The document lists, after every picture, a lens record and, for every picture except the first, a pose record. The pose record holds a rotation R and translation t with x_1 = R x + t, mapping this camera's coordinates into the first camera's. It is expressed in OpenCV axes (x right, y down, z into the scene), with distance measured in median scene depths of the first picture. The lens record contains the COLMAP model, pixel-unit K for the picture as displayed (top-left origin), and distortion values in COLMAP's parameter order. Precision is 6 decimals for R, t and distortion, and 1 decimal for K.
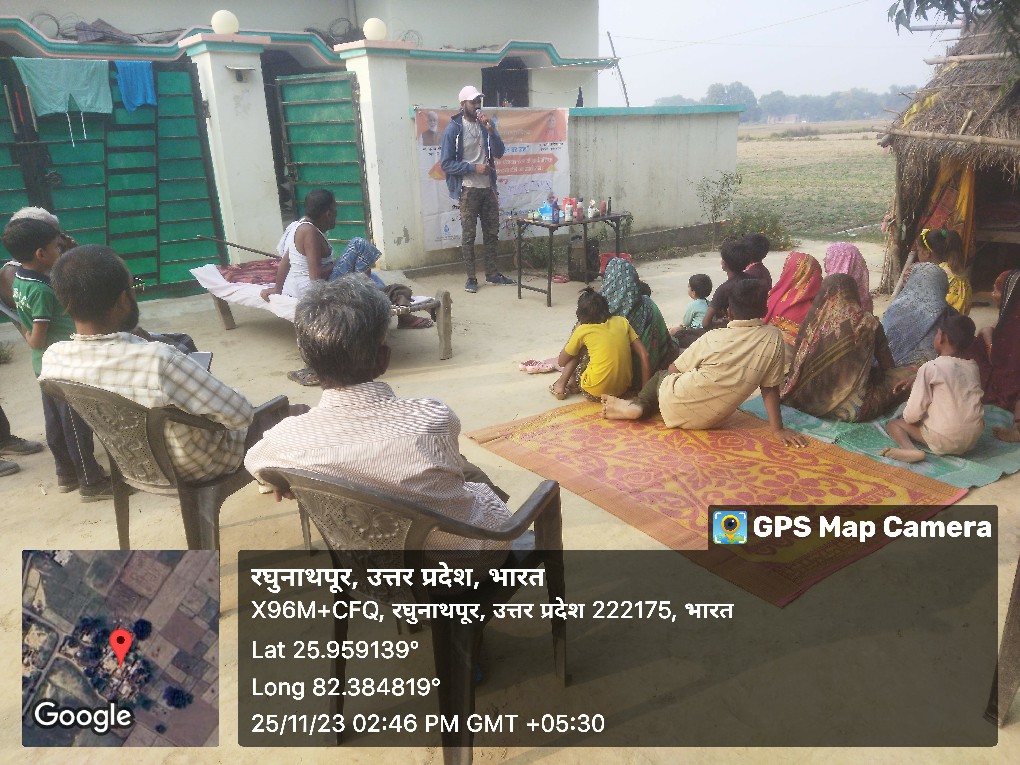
lens RADIAL K [[785.8, 0, 497.7], [0, 785.8, 412.5], [0, 0, 1]] dist [0.078694, -0.102394]
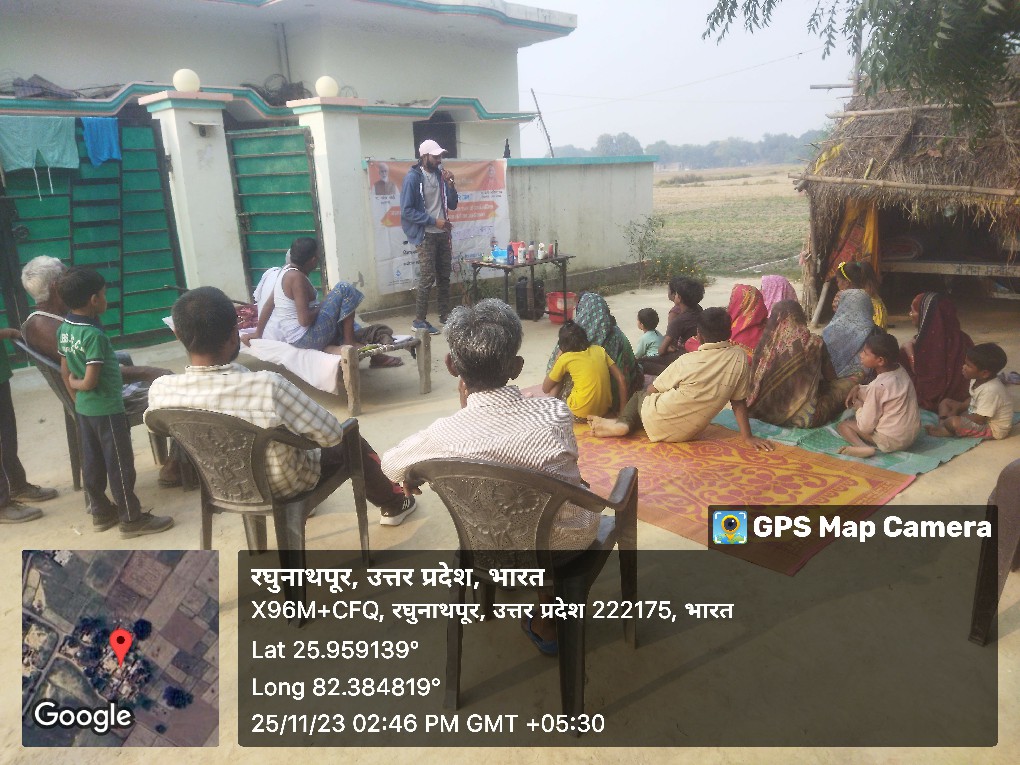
lens RADIAL K [[793.3, 0, 508.1], [0, 793.3, 416.1], [0, 0, 1]] dist [0.064154, -0.079531]
pose [[0.990547, -0.049227, 0.128039, -0.089286], [0.055923, 0.997221, -0.049232, 0.019299], [-0.125260, 0.055927, 0.990546, -0.060646]]
